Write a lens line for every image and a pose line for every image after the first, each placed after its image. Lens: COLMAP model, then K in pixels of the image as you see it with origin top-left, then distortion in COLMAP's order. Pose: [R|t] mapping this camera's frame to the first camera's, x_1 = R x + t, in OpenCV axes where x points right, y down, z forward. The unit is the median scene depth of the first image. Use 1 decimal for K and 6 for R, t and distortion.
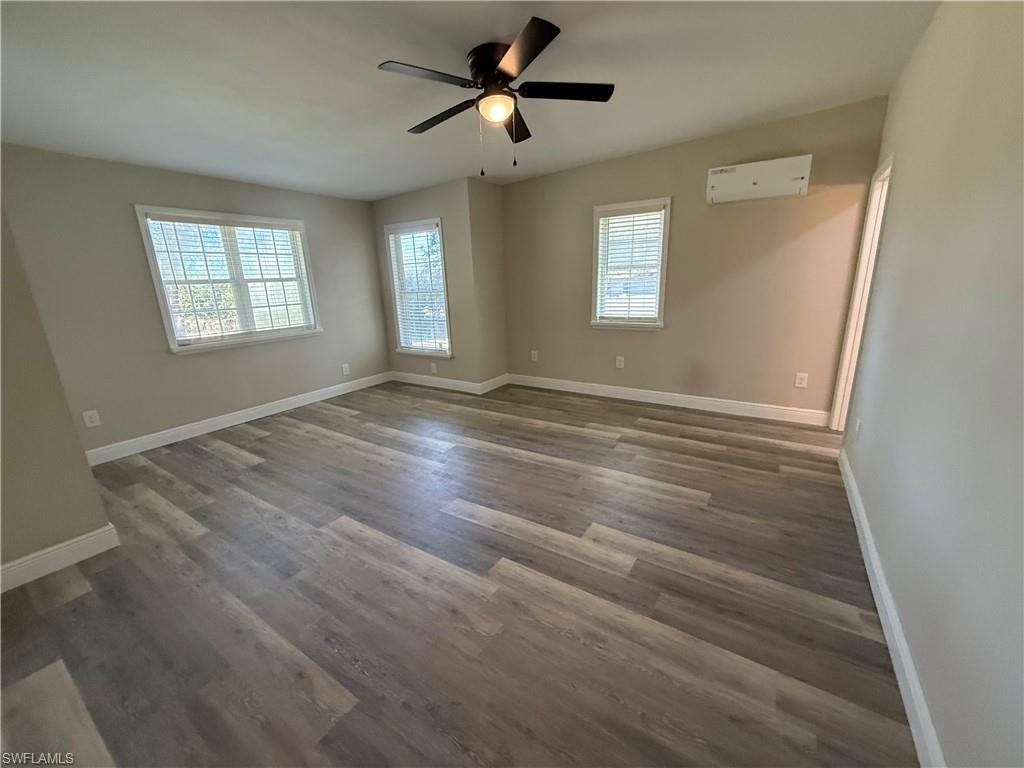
lens RADIAL K [[402.5, 0, 512.0], [0, 402.5, 384.0], [0, 0, 1]] dist [0.000195, 0.000031]
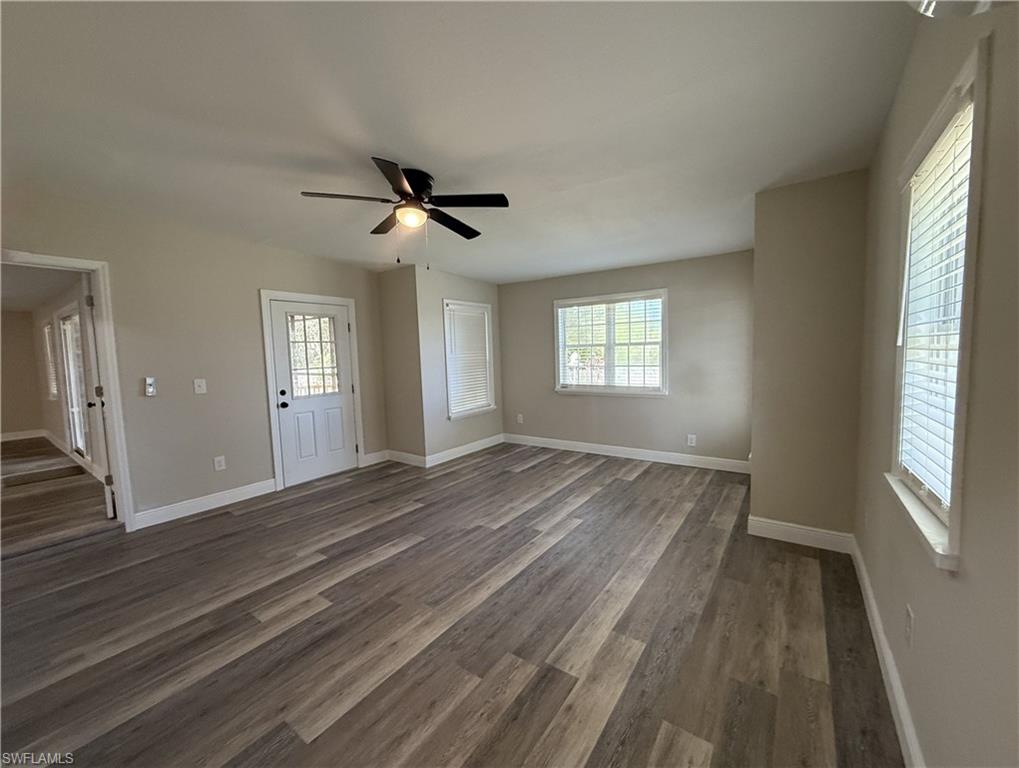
lens RADIAL K [[411.8, 0, 509.5], [0, 411.8, 384.0], [0, 0, 1]] dist [-0.002404, -0.000309]
pose [[-0.040979, 0.114328, -0.992598, 0.722351], [-0.227823, 0.966193, 0.120692, -0.253431], [0.972840, 0.231083, -0.013547, 0.844651]]
